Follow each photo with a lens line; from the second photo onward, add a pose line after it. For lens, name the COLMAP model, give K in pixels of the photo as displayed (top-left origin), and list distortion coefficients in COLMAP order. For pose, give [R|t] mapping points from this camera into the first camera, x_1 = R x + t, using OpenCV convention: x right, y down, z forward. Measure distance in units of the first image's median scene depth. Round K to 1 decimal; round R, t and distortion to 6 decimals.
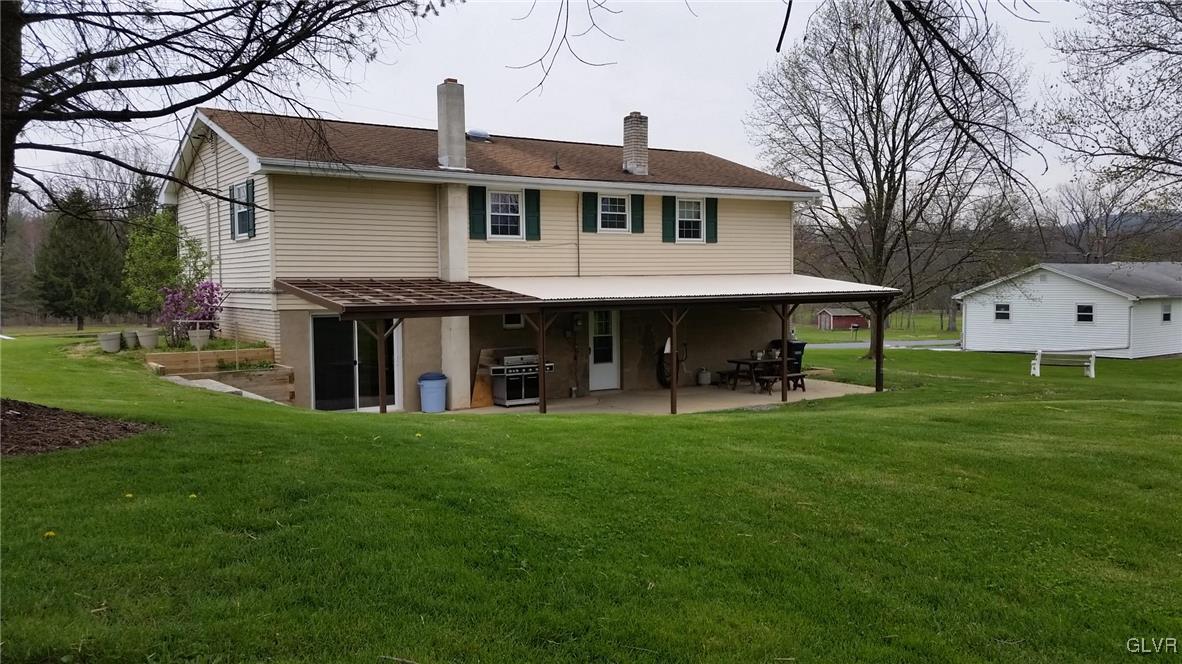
lens RADIAL K [[966.7, 0, 592.5], [0, 966.7, 348.7], [0, 0, 1]] dist [0.098876, 0.001255]
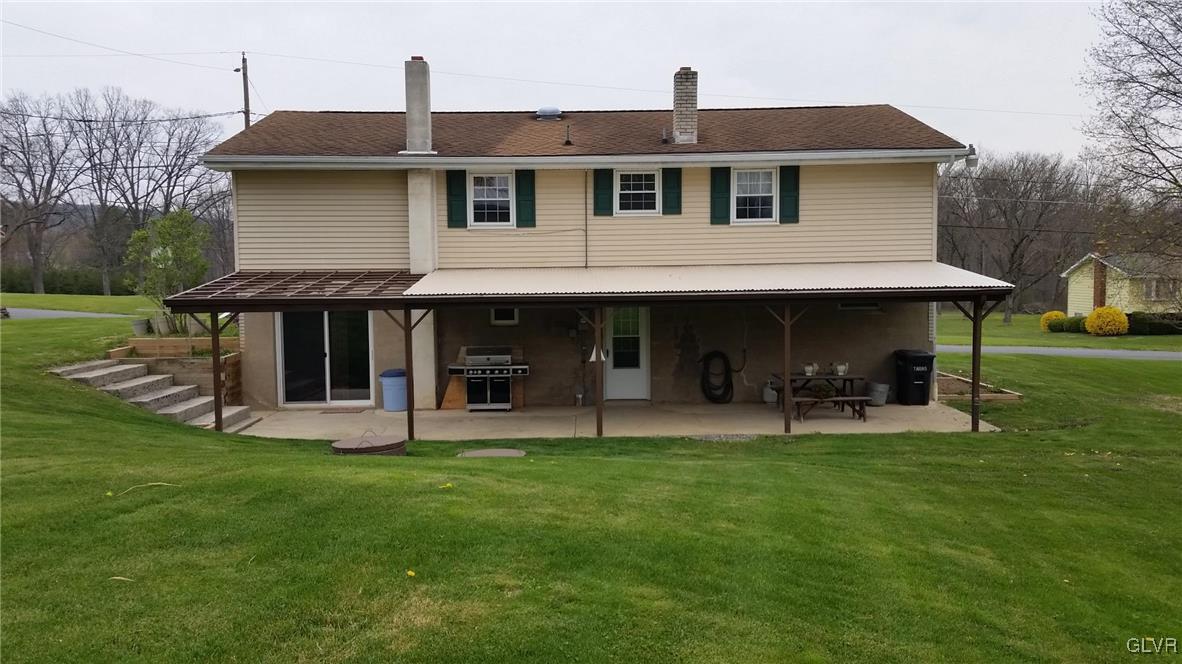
lens RADIAL K [[966.7, 0, 592.5], [0, 966.7, 348.7], [0, 0, 1]] dist [0.098876, 0.001255]
pose [[0.837261, 0.044141, -0.545019, 0.463677], [-0.035932, 0.999023, 0.025713, -0.024043], [0.545621, -0.001945, 0.838030, 0.273887]]
